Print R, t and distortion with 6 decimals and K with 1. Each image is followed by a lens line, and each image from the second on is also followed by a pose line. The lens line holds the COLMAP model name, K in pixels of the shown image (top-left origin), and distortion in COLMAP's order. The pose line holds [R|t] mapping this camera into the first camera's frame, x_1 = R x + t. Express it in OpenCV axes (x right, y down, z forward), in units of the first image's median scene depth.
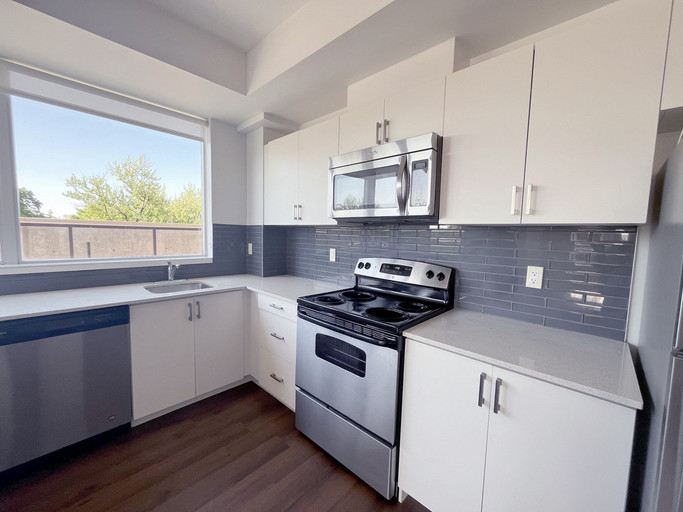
lens RADIAL K [[276.1, 0, 341.5], [0, 276.1, 256.0], [0, 0, 1]] dist [-0.001922, -0.000369]
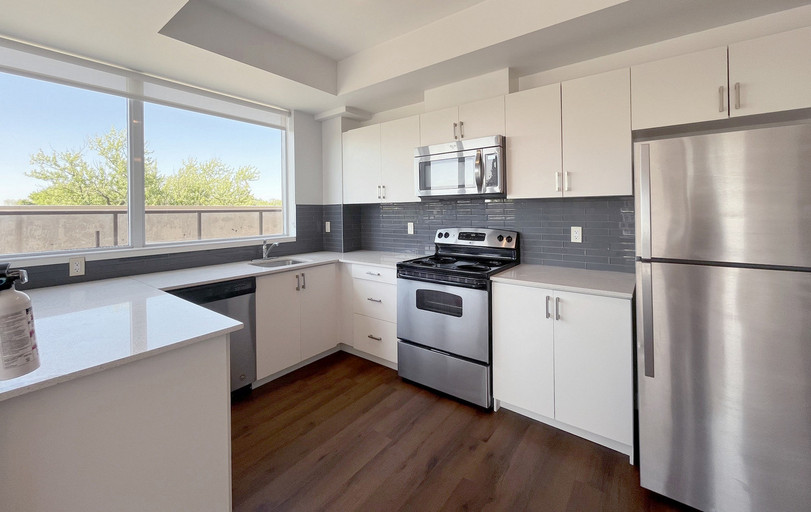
lens RADIAL K [[326.4, 0, 406.3], [0, 326.4, 208.1], [0, 0, 1]] dist [-0.001599, -0.000080]
pose [[0.993480, -0.038693, 0.107239, -0.232983], [0.047667, 0.995457, -0.082424, 0.028755], [-0.103563, 0.086999, 0.990811, -0.398629]]
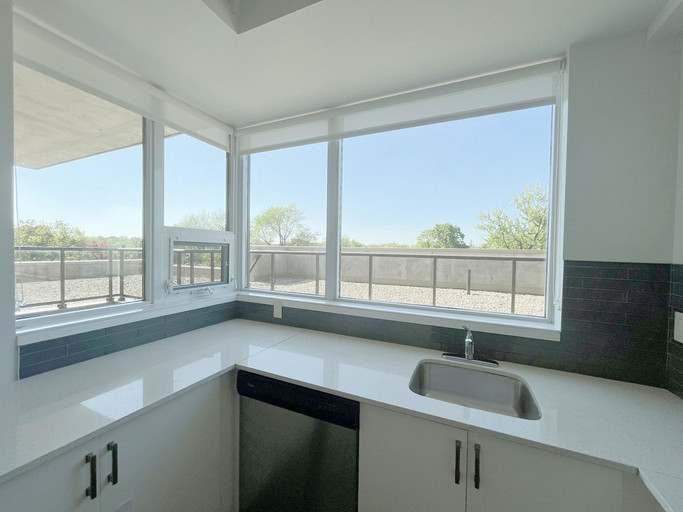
lens RADIAL K [[276.1, 0, 341.5], [0, 276.1, 256.0], [0, 0, 1]] dist [-0.001922, -0.000369]
pose [[0.314509, 0.002233, -0.949252, -0.176643], [-0.088127, 0.995747, -0.026856, -0.102574], [0.945155, 0.092101, 0.313368, 0.637242]]
